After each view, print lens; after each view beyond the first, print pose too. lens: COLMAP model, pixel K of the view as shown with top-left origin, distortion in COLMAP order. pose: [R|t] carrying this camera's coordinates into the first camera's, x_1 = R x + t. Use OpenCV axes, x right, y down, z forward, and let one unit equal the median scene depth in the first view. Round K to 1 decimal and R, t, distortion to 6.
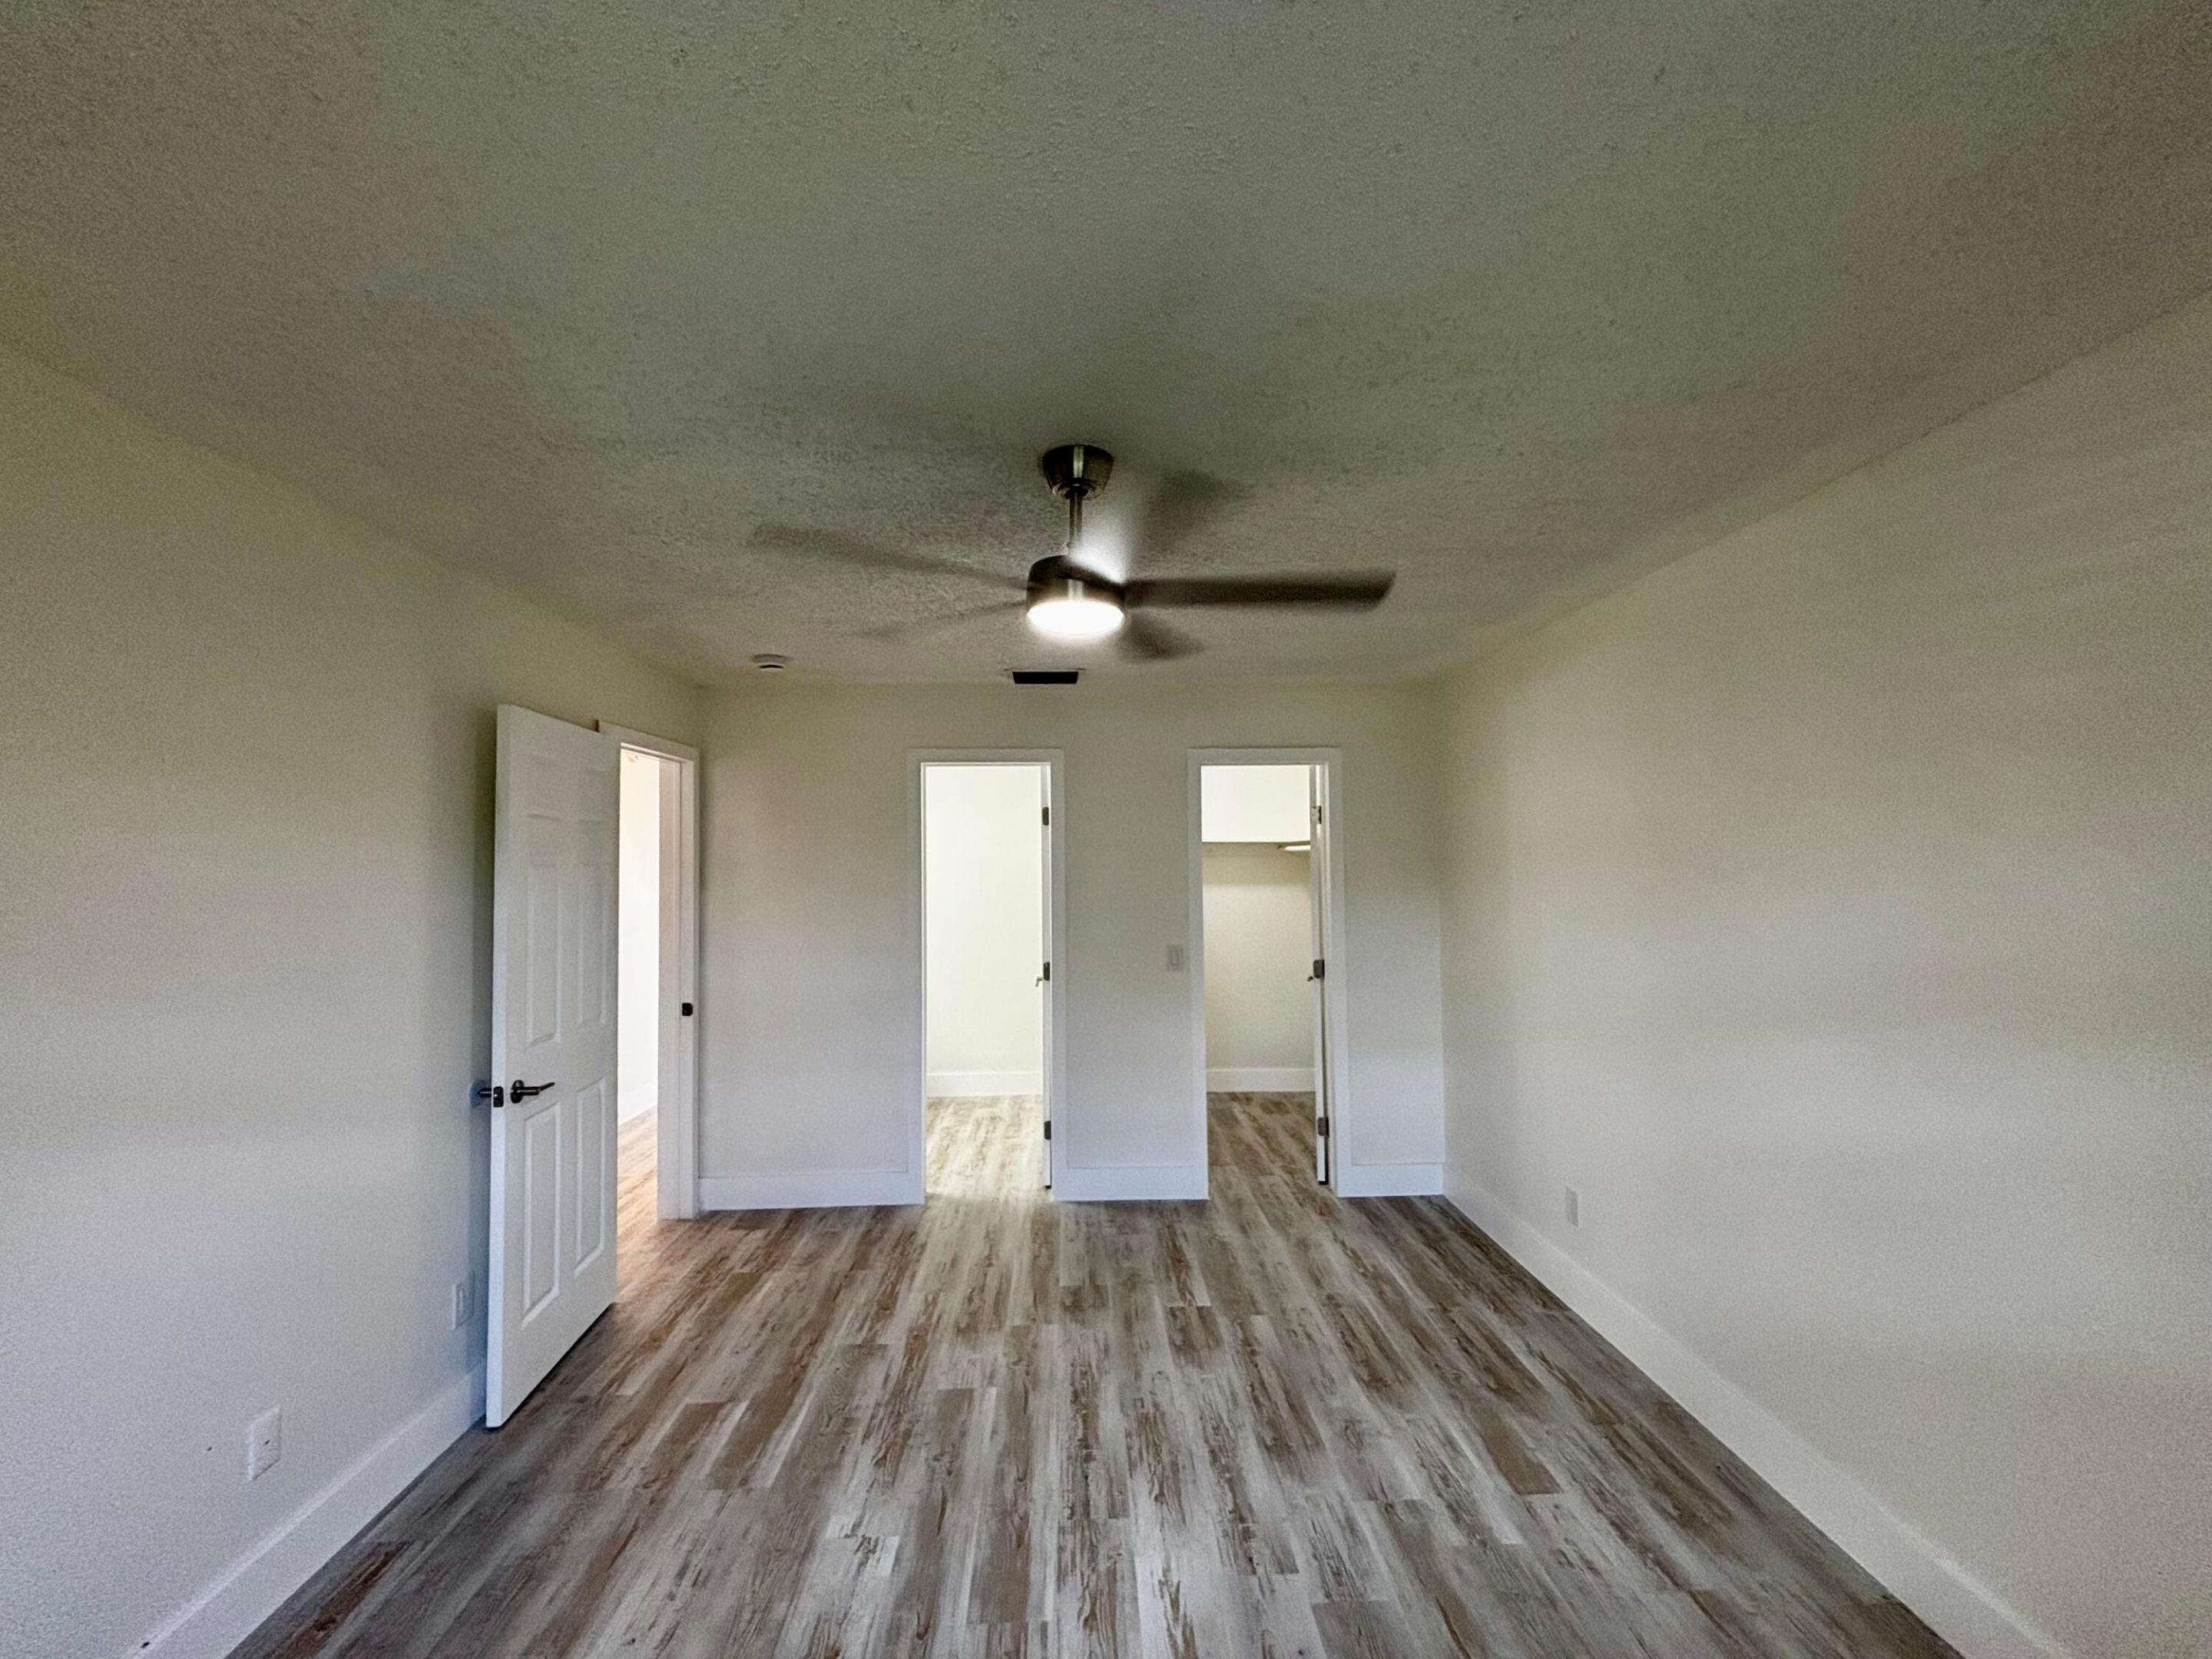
lens RADIAL K [[888.3, 0, 1106.0], [0, 888.3, 829.5], [0, 0, 1]] dist [0.001217, 0.000264]
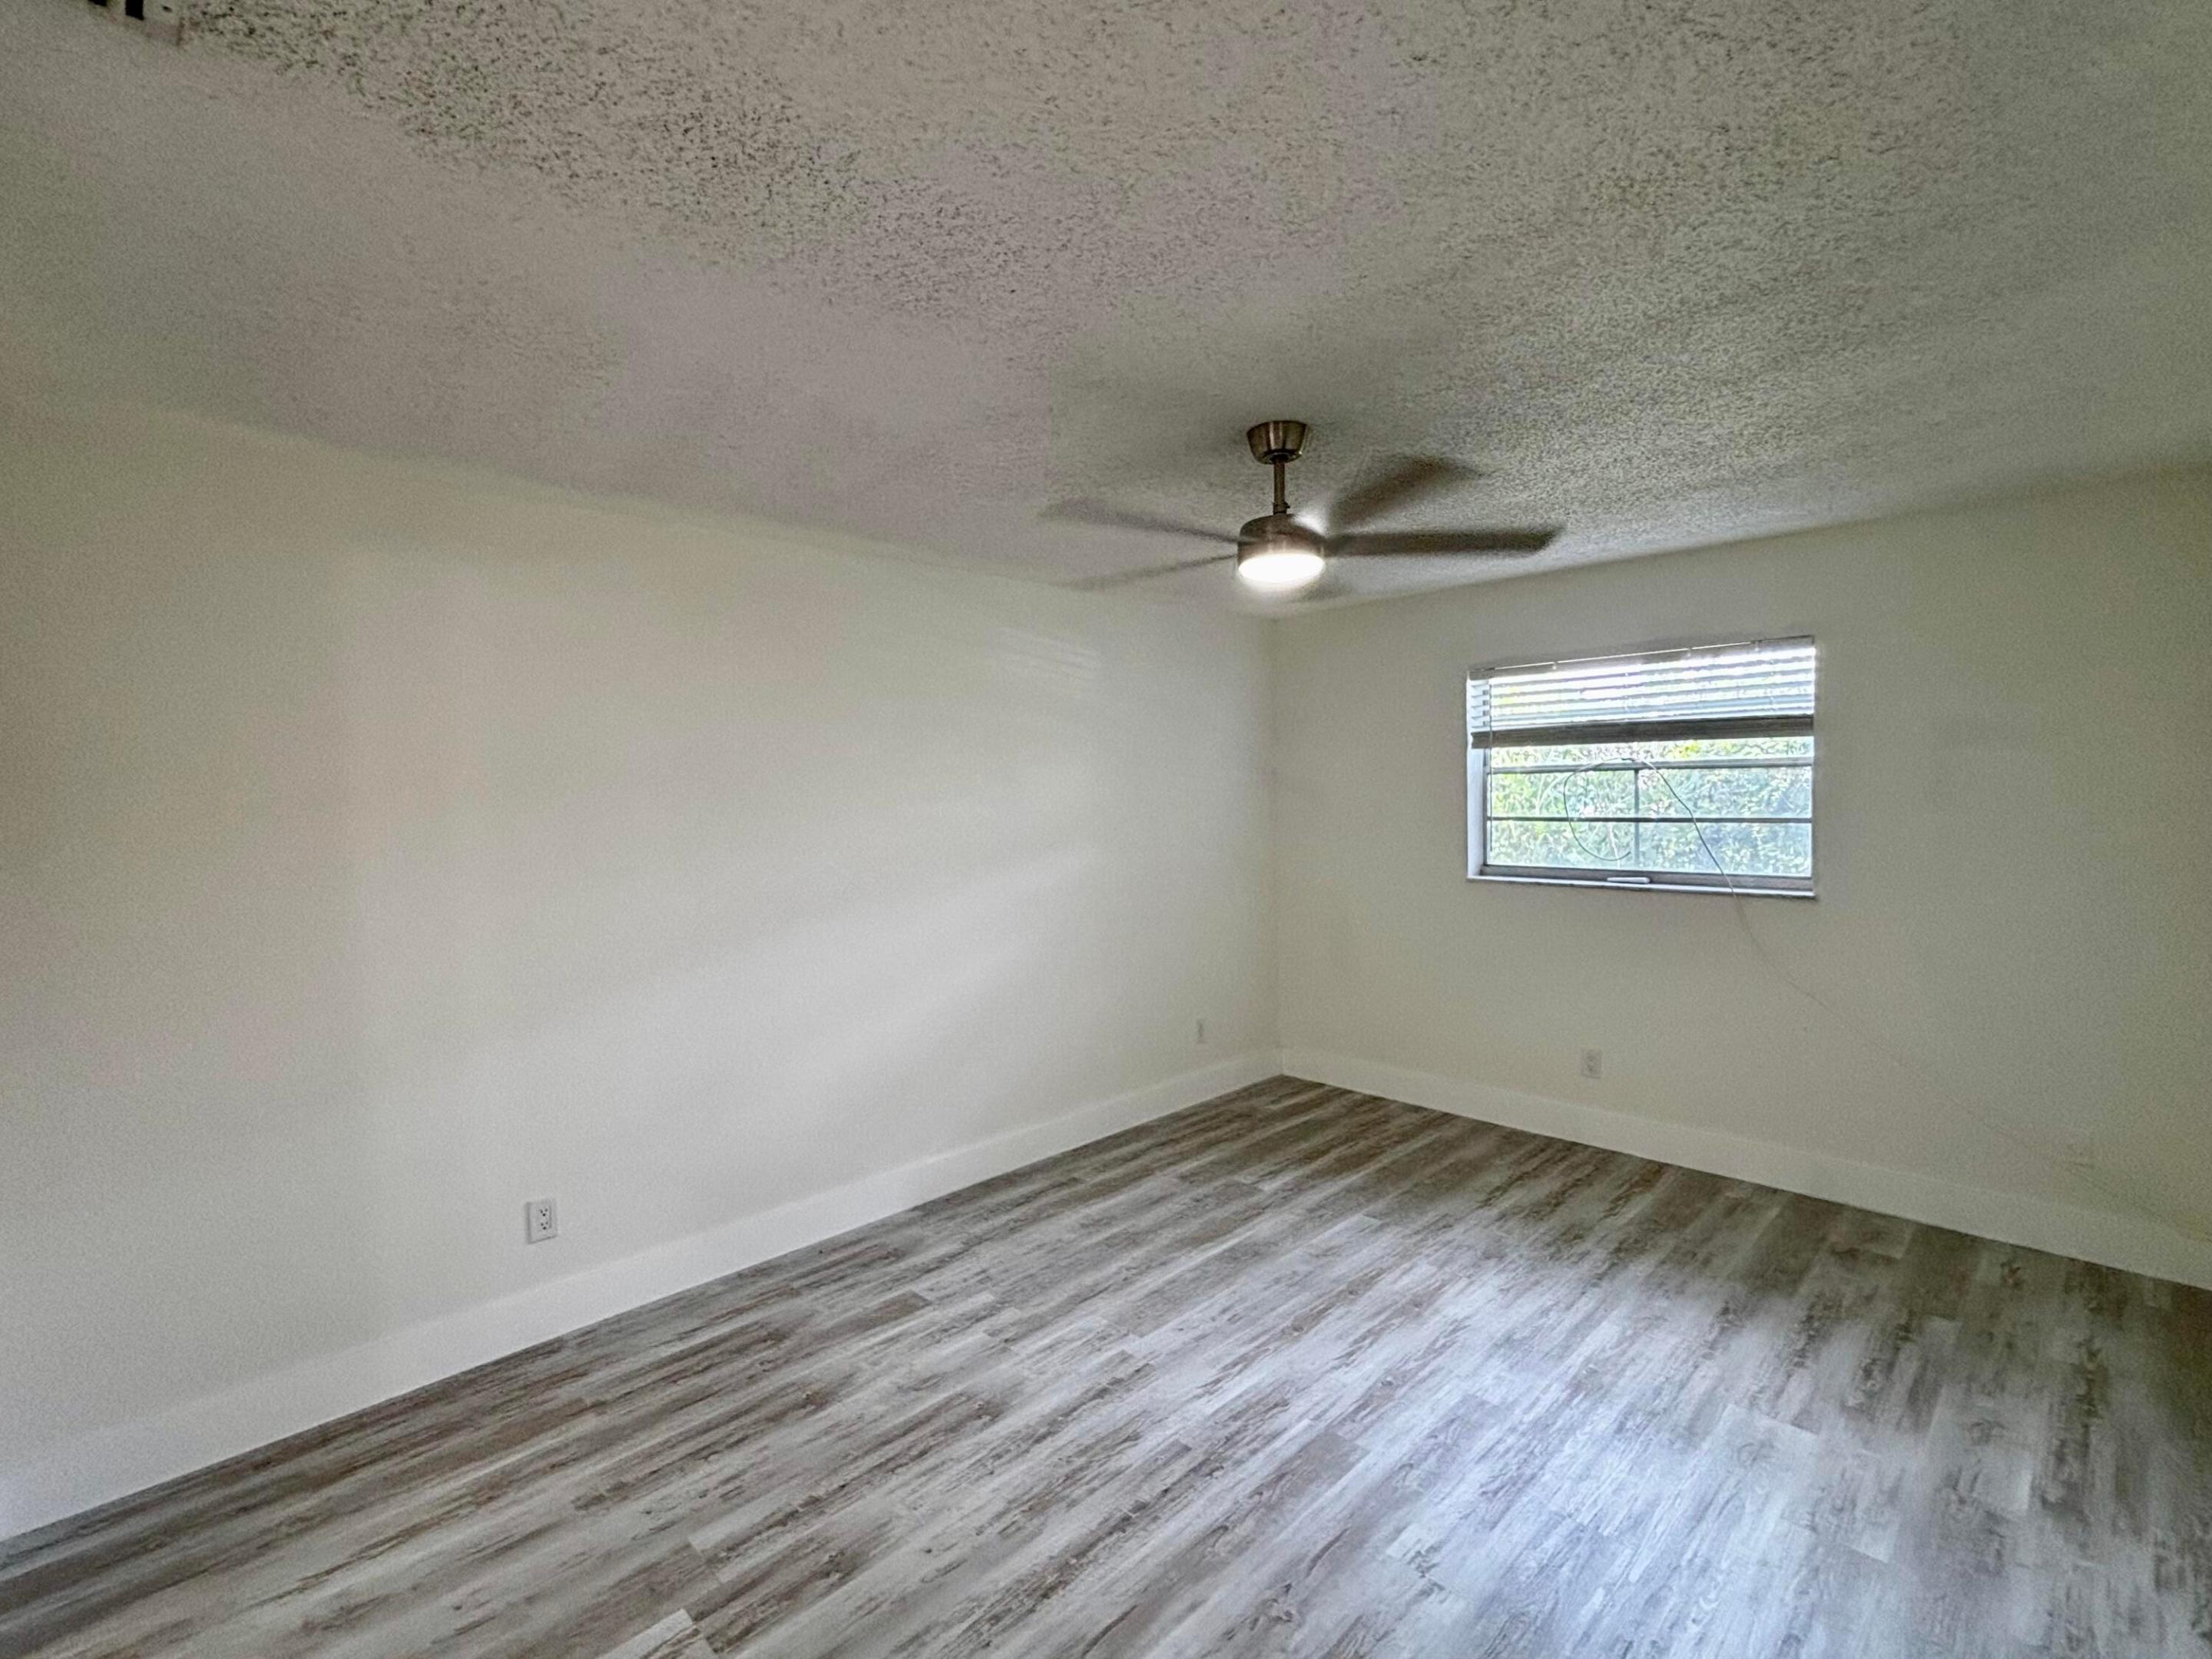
lens RADIAL K [[970.9, 0, 1106.0], [0, 970.9, 829.5], [0, 0, 1]] dist [-0.001193, -0.000072]
pose [[-0.654817, -0.011327, 0.755703, -0.654589], [0.000035, 0.999887, 0.015016, 0.060534], [-0.755788, 0.009859, -0.654743, 1.560972]]
